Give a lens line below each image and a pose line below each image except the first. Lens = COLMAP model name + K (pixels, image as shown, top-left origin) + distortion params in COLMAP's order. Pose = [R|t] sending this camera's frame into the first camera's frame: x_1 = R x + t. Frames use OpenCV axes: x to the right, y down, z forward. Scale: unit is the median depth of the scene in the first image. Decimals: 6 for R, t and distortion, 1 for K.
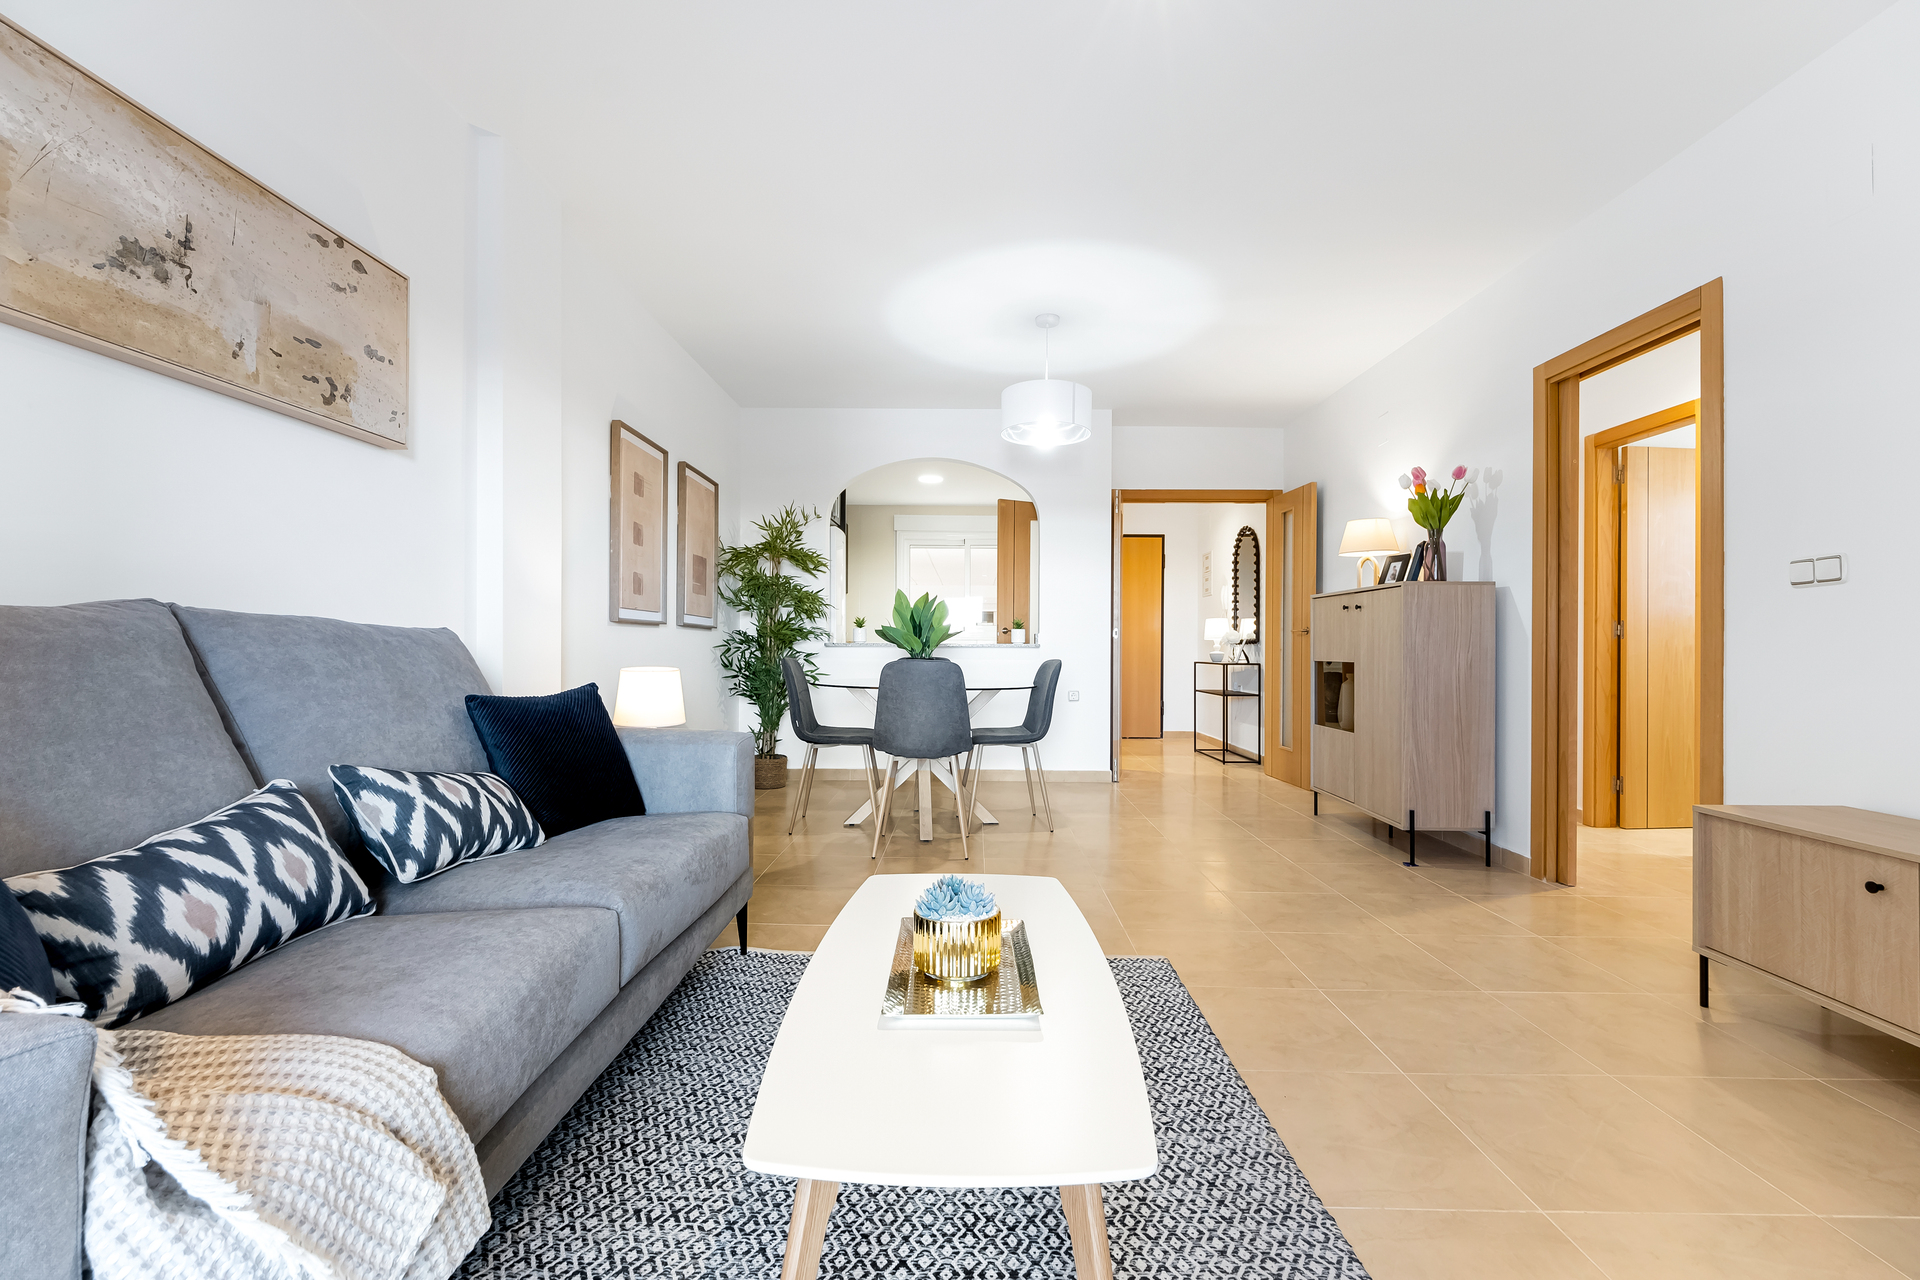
lens RADIAL K [[830.8, 0, 960.3], [0, 830.8, 642.9], [0, 0, 1]] dist [-0.001217, -0.000593]
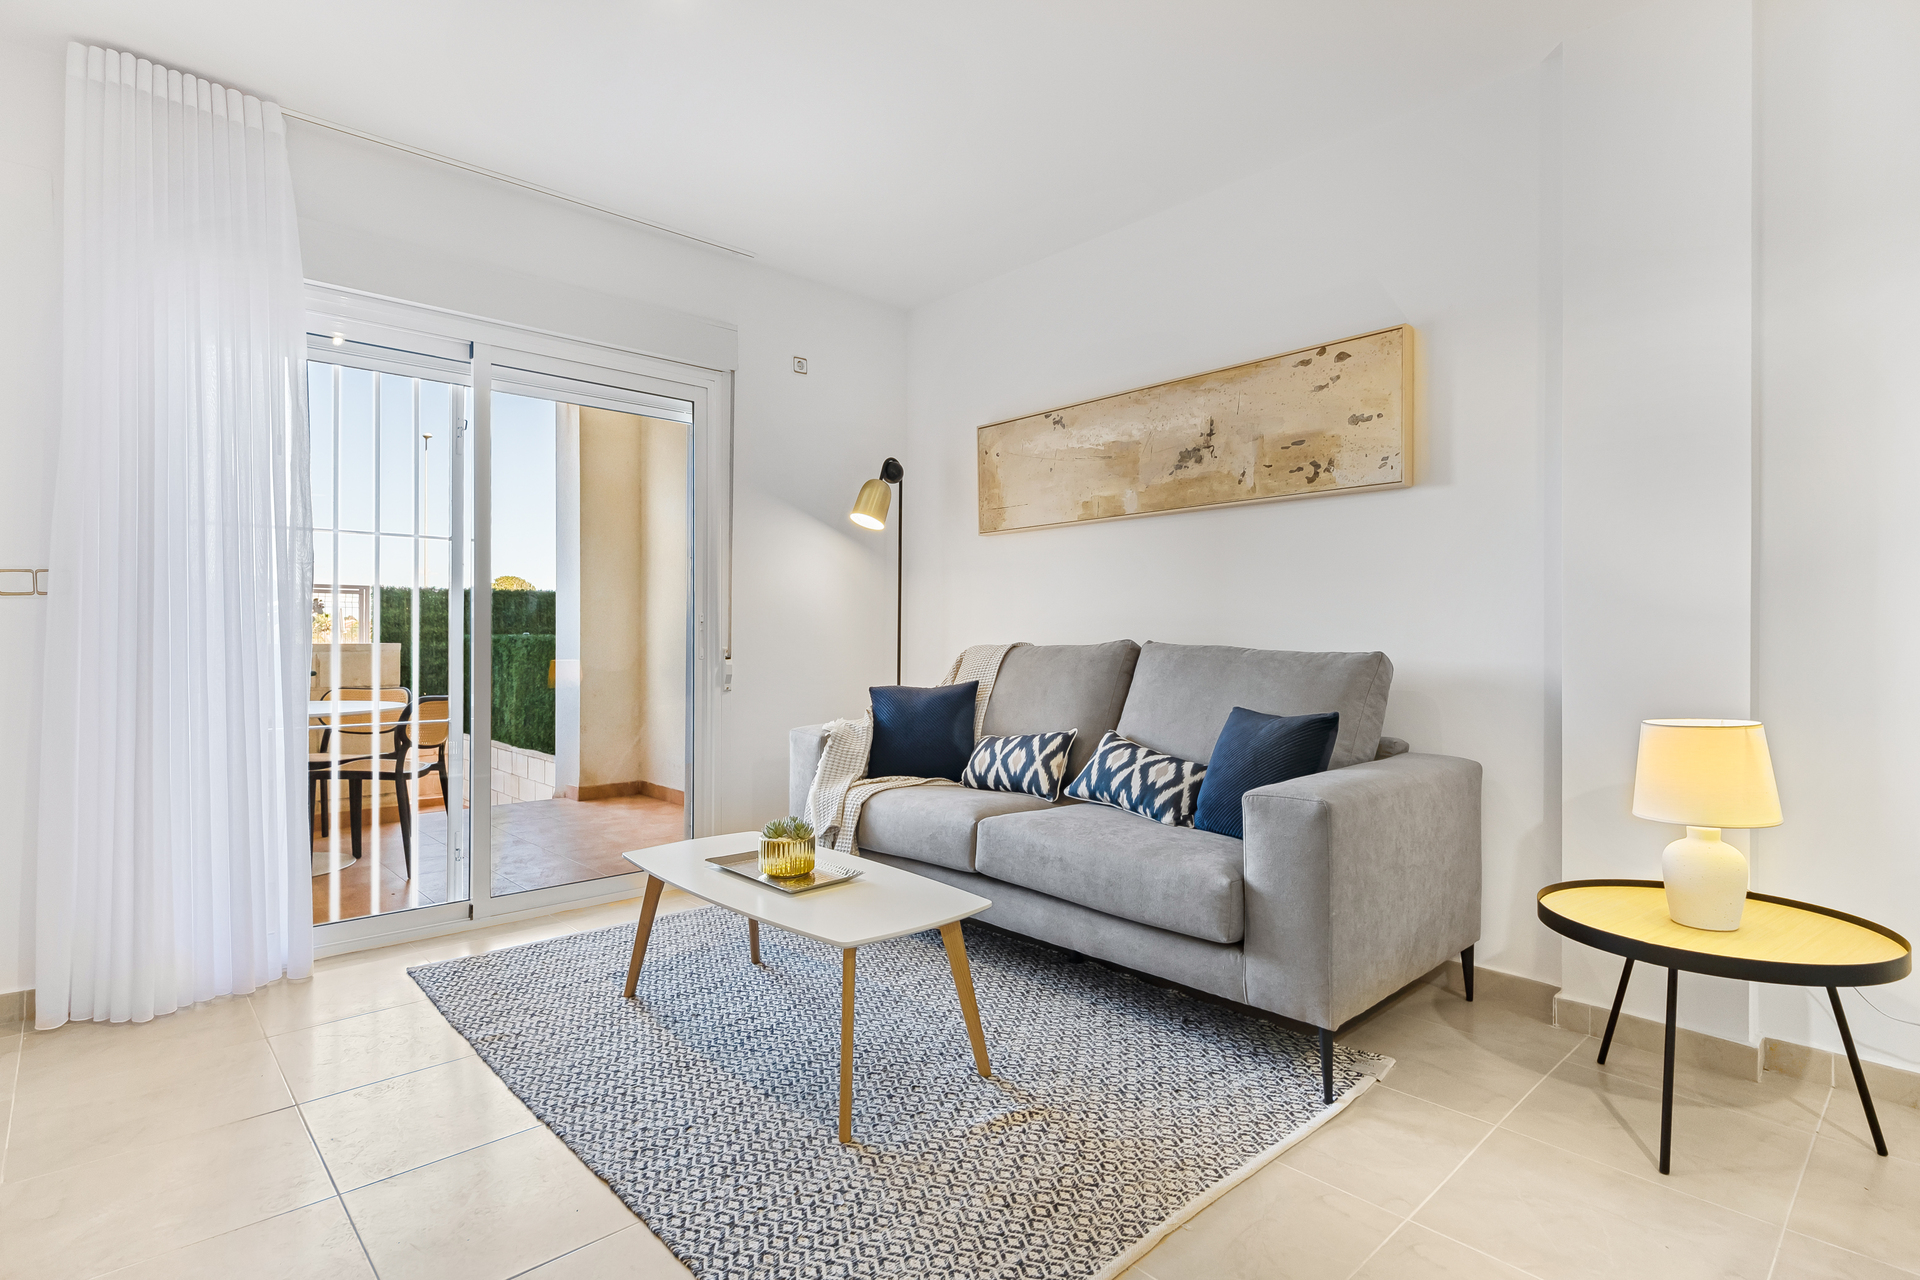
lens RADIAL K [[937.2, 0, 966.1], [0, 937.2, 640.9], [0, 0, 1]] dist [0.023594, -0.016650]
pose [[-0.714558, -0.002866, -0.699570, 0.393561], [-0.004423, 0.999990, 0.000420, -0.020058], [0.699562, 0.003394, -0.714564, 0.986629]]
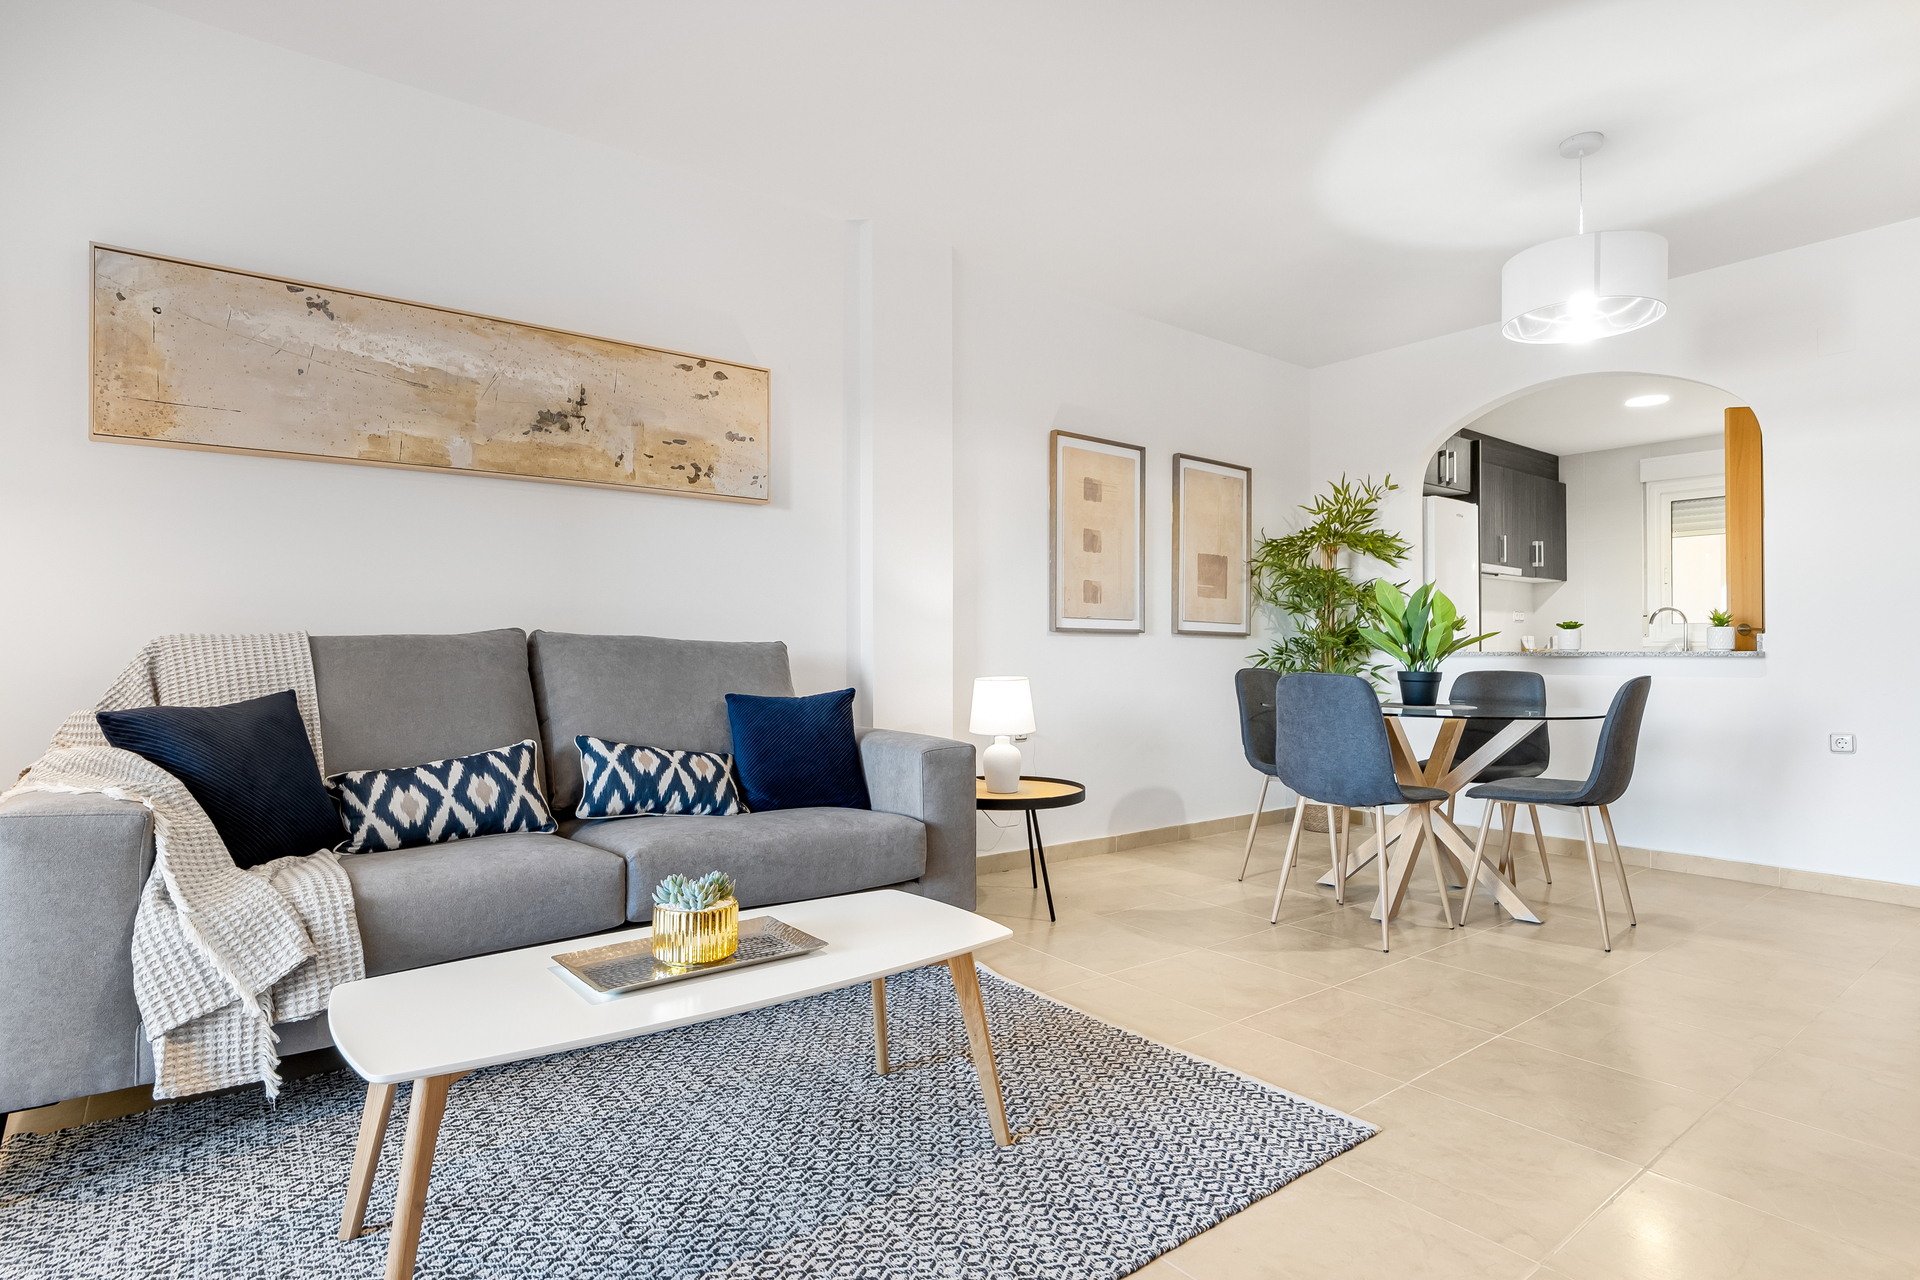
lens RADIAL K [[982.2, 0, 963.4], [0, 982.2, 643.8], [0, 0, 1]] dist [0.015820, -0.021214]
pose [[0.628076, -0.011854, -0.778062, 0.471854], [0.004579, 0.999923, -0.011537, 0.002412], [0.778139, 0.003683, 0.628082, 0.186163]]
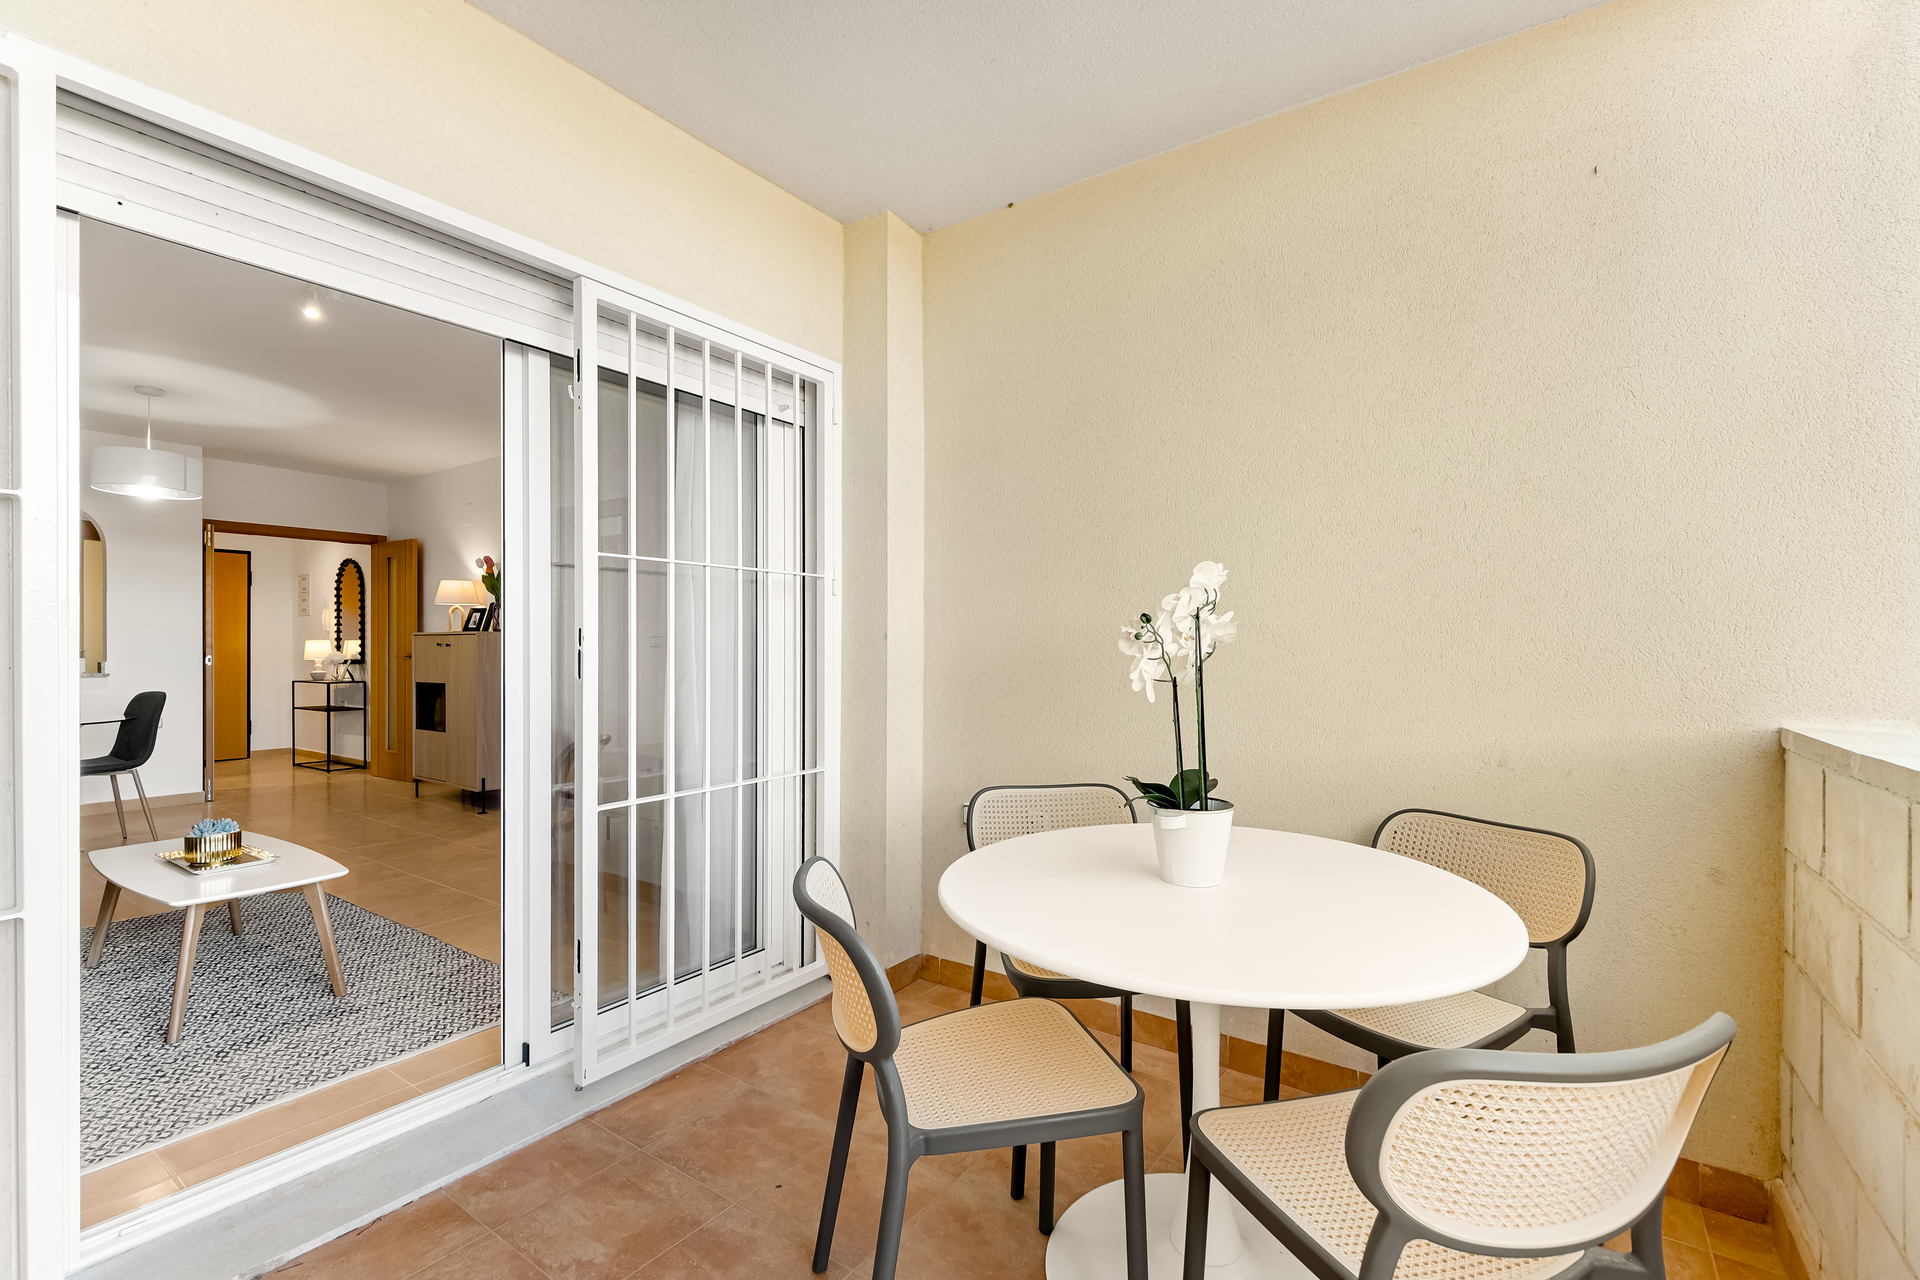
lens RADIAL K [[842.1, 0, 969.9], [0, 842.1, 645.0], [0, 0, 1]] dist [0.001557, 0.000101]
pose [[0.559429, -0.006819, 0.828850, -0.265248], [0.001887, 0.999974, 0.006953, -0.060841], [-0.828876, -0.002326, 0.559427, -0.668011]]
